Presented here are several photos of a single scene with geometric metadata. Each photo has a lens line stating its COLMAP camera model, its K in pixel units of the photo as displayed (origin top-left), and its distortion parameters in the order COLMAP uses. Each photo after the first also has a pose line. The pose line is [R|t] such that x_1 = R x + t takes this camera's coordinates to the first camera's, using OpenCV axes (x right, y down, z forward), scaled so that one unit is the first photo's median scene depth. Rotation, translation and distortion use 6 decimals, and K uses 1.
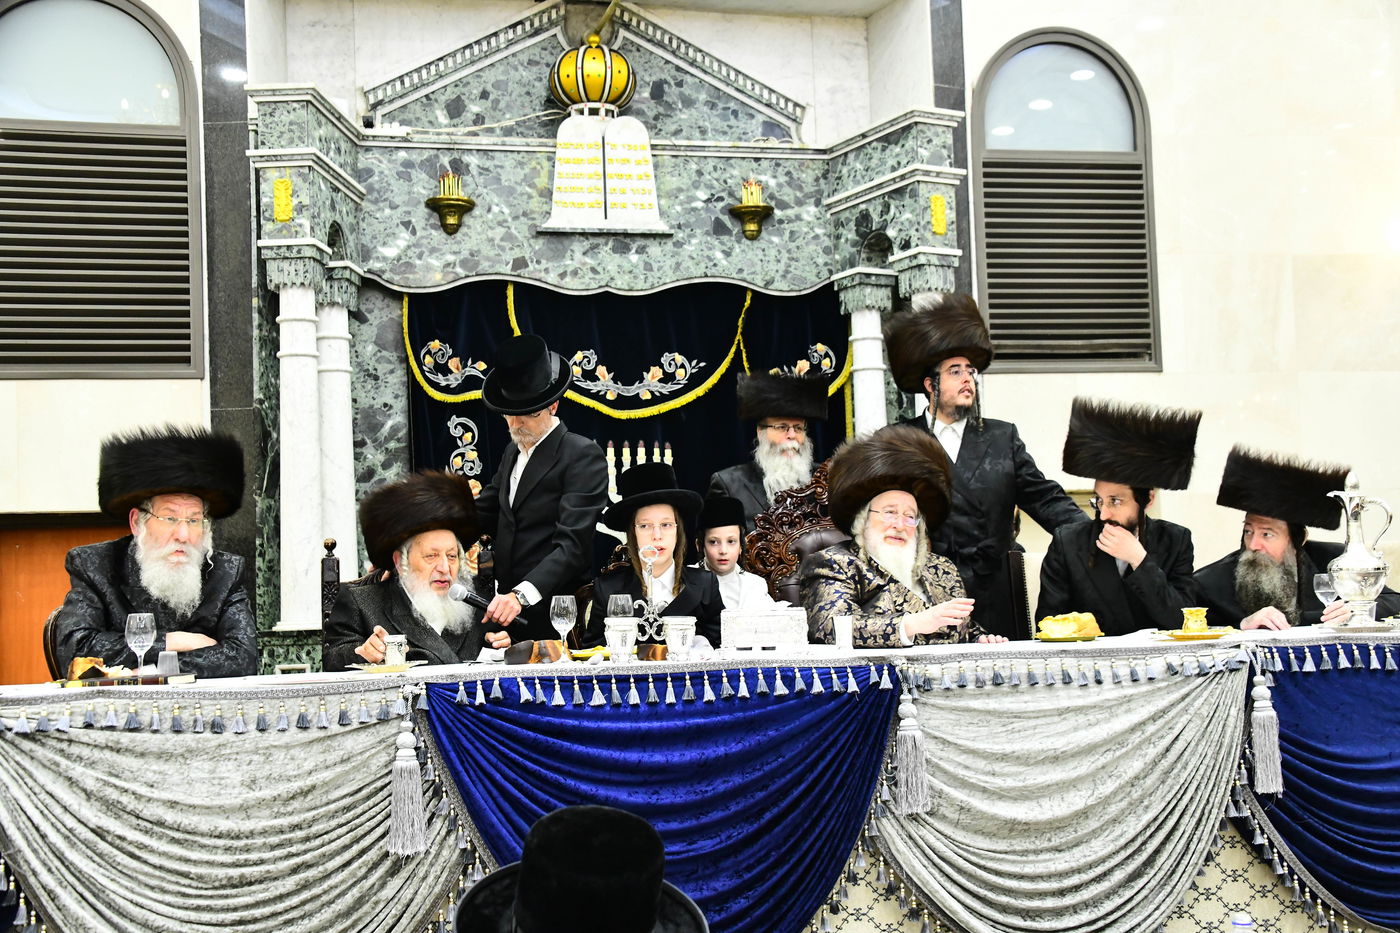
lens RADIAL K [[1616.7, 0, 700.0], [0, 1616.7, 466.5], [0, 0, 1]] dist [0.067274, 0.192265]
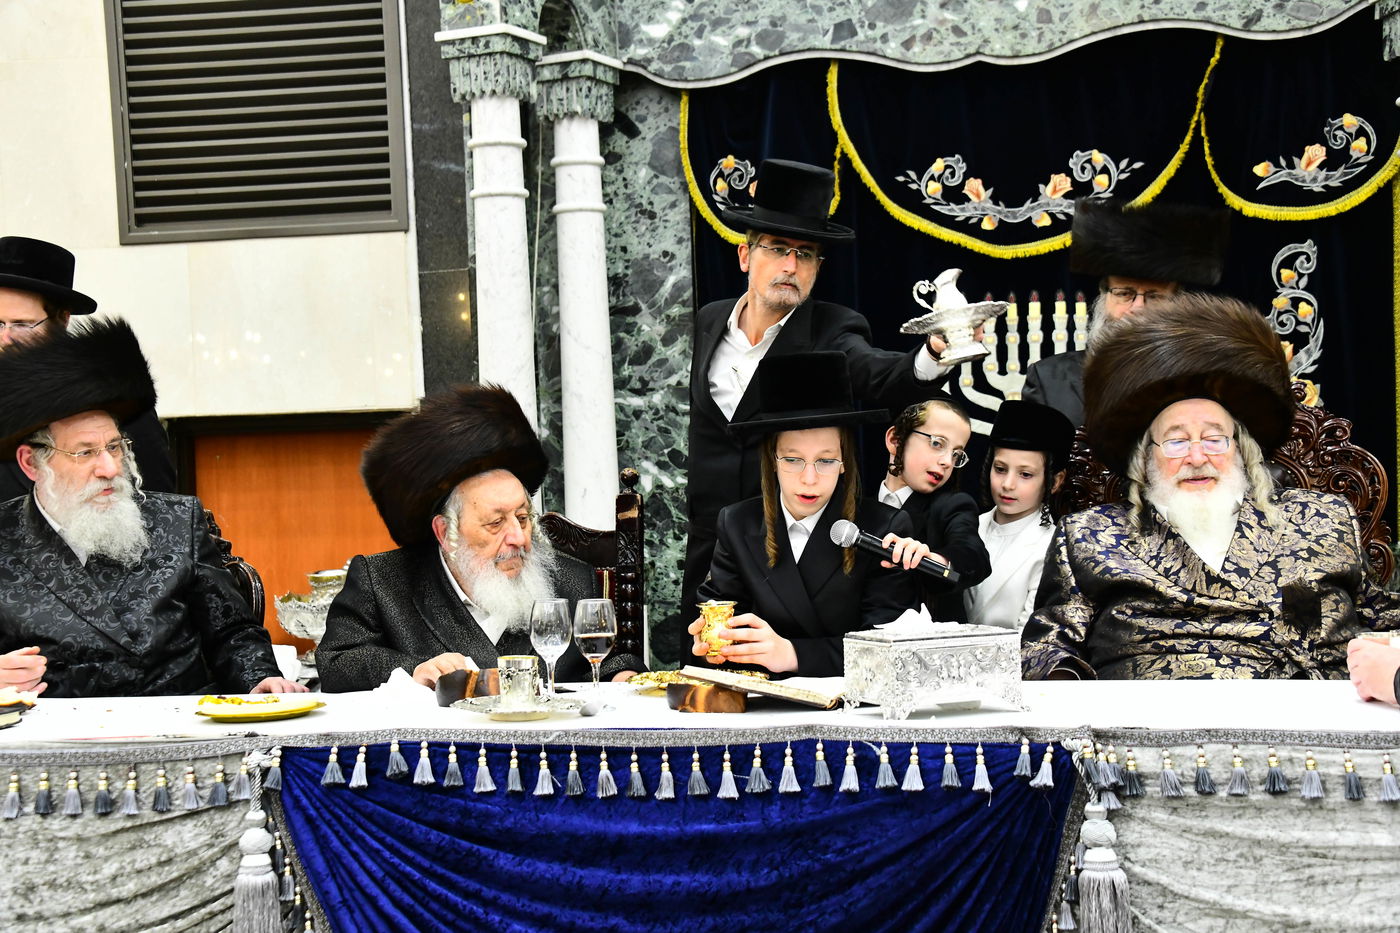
lens RADIAL K [[2043.8, 0, 684.3], [0, 2043.8, 469.7], [0, 0, 1]] dist [0.169752, 0.553086]
pose [[0.920190, 0.003366, -0.391458, 0.162798], [0.034315, 0.995420, 0.089223, -0.023729], [0.389965, -0.095535, 0.915860, 0.180227]]
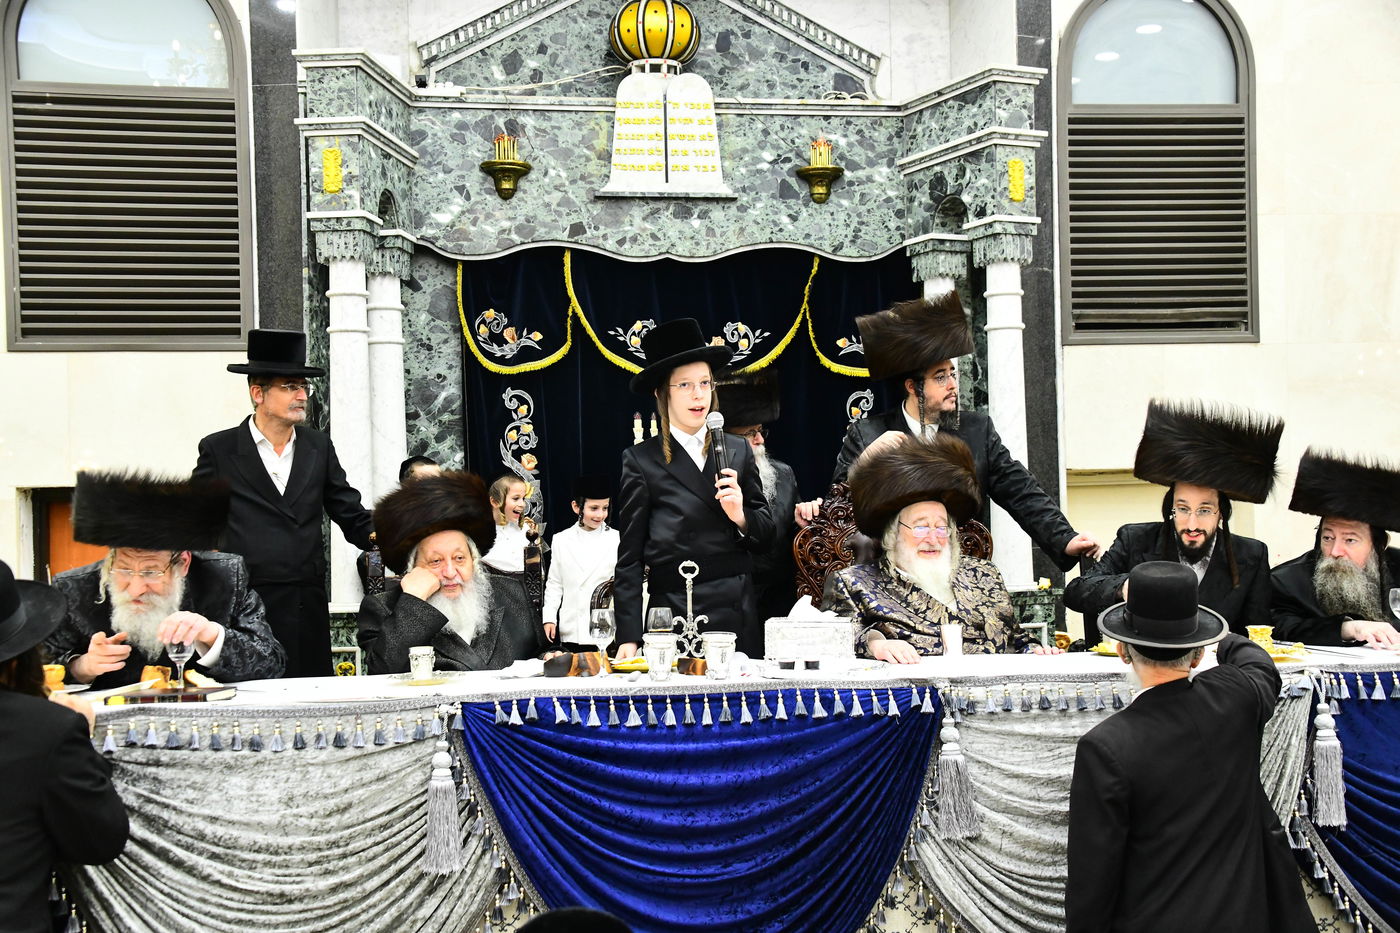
lens RADIAL K [[1719.2, 0, 697.8], [0, 1719.2, 469.7], [0, 0, 1]] dist [0.119791, 0.198268]
pose [[0.998423, 0.010835, -0.055077, 0.018547], [-0.007991, 0.998636, 0.051600, -0.036484], [0.055561, -0.051079, 0.997148, -0.025835]]
